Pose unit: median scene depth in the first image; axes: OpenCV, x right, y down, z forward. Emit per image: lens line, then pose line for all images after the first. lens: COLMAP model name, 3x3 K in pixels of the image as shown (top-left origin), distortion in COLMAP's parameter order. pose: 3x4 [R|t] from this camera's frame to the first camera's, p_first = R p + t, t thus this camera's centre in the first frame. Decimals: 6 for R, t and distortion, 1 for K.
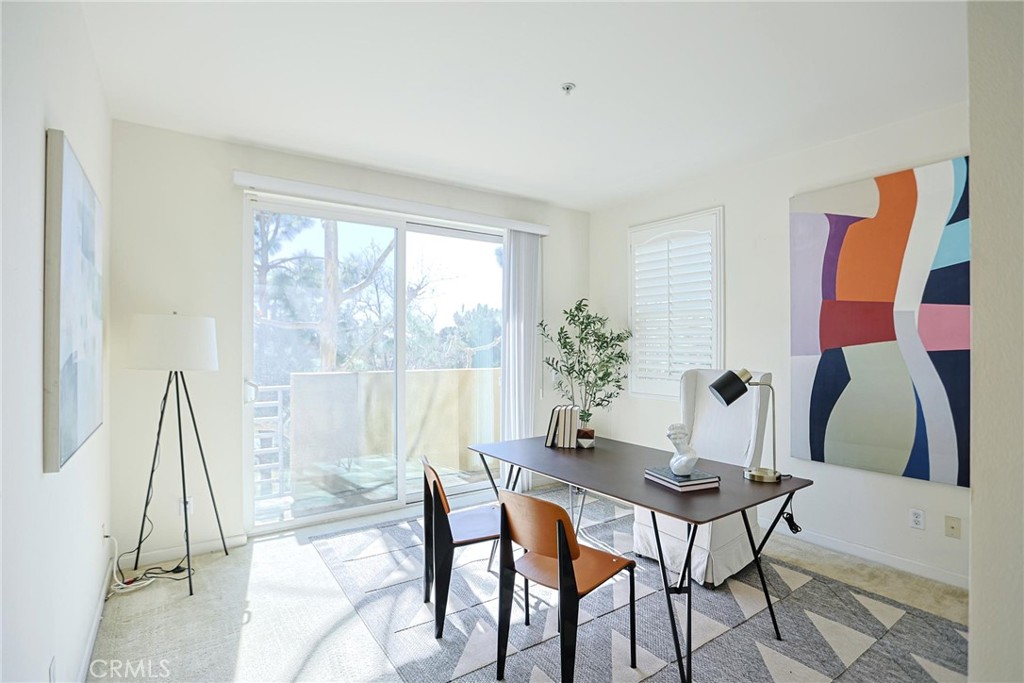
lens RADIAL K [[491.0, 0, 498.6], [0, 491.0, 342.4], [0, 0, 1]] dist [-0.057619, 0.027958]
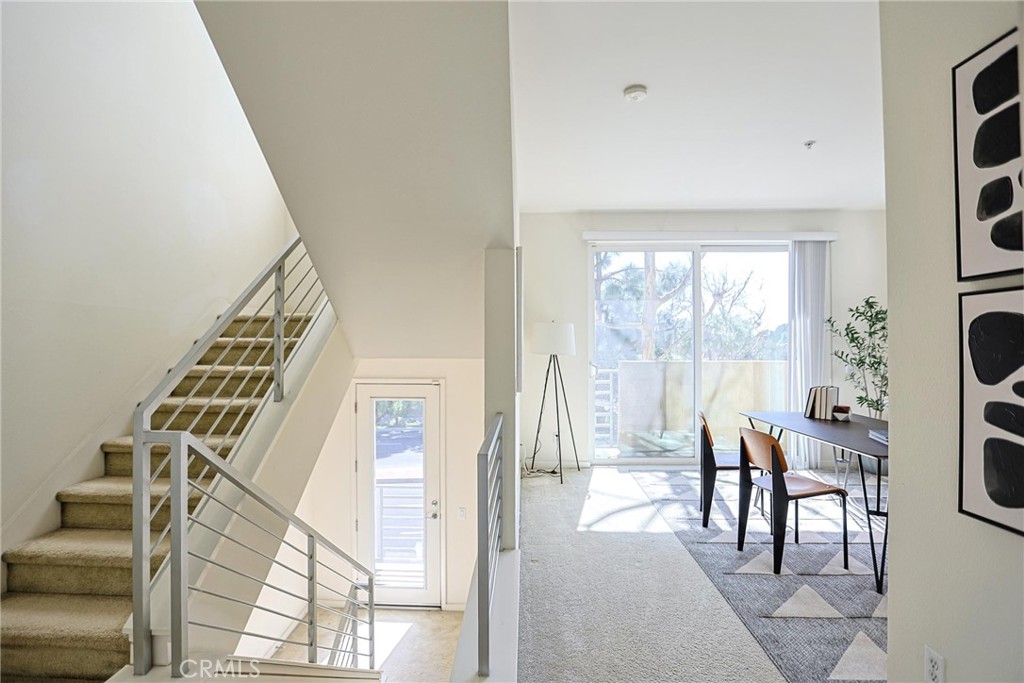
lens RADIAL K [[491.0, 0, 498.6], [0, 491.0, 342.4], [0, 0, 1]] dist [-0.057619, 0.027958]
pose [[0.796172, -0.003762, -0.605059, 0.155407], [0.004013, 0.999992, -0.000938, 0.010266], [0.605058, -0.001681, 0.796180, -0.342504]]
